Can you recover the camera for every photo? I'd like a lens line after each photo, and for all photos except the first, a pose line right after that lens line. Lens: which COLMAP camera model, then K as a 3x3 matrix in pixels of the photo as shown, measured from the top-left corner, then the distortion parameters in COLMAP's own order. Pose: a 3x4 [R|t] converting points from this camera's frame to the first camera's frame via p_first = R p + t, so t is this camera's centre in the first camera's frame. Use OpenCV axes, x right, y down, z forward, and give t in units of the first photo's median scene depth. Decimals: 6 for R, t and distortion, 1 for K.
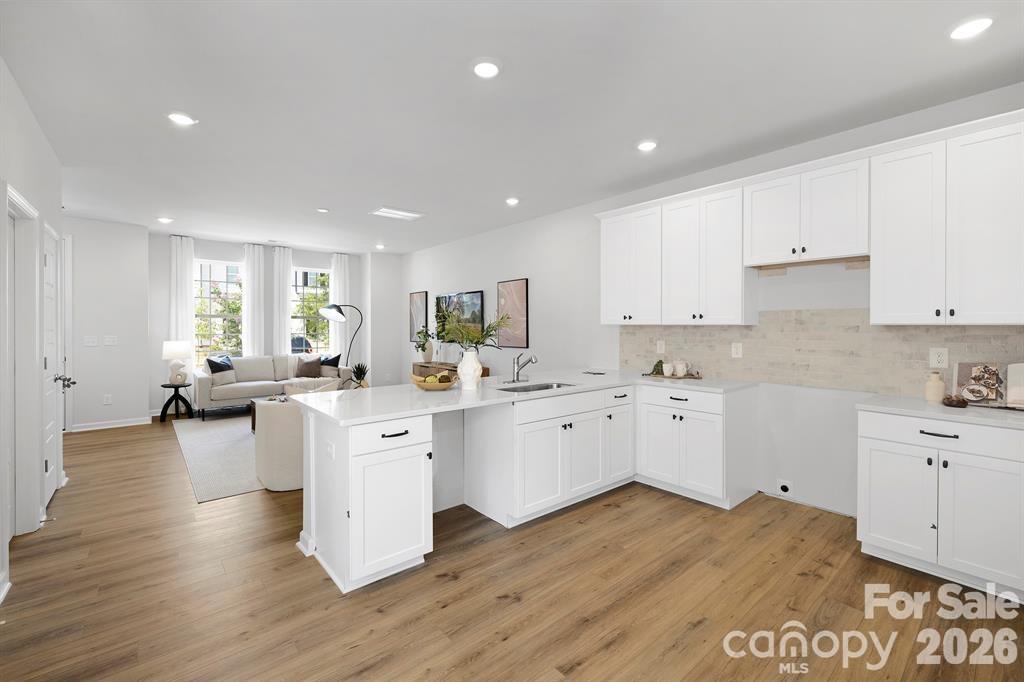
lens RADIAL K [[432.6, 0, 511.4], [0, 432.6, 327.5], [0, 0, 1]] dist [0.003282, 0.000563]
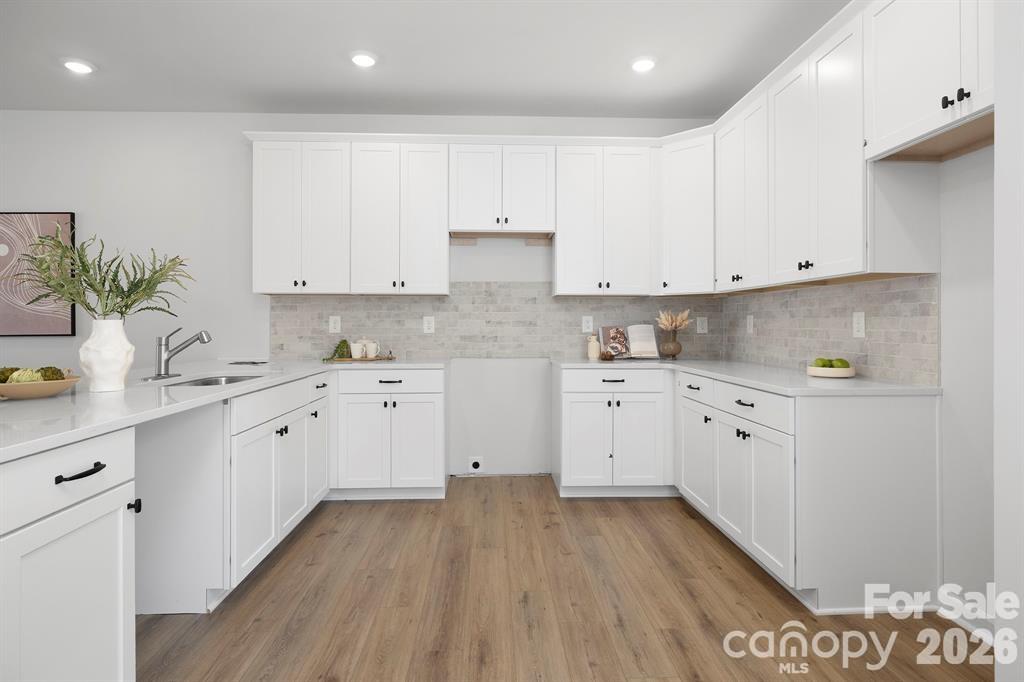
lens RADIAL K [[553.7, 0, 511.3], [0, 553.7, 323.3], [0, 0, 1]] dist [0.000082, 0.000463]
pose [[0.615119, 0.000696, 0.788434, -0.330559], [0.002482, 0.999993, -0.002819, 0.063017], [-0.788430, 0.003691, 0.615113, 0.188399]]
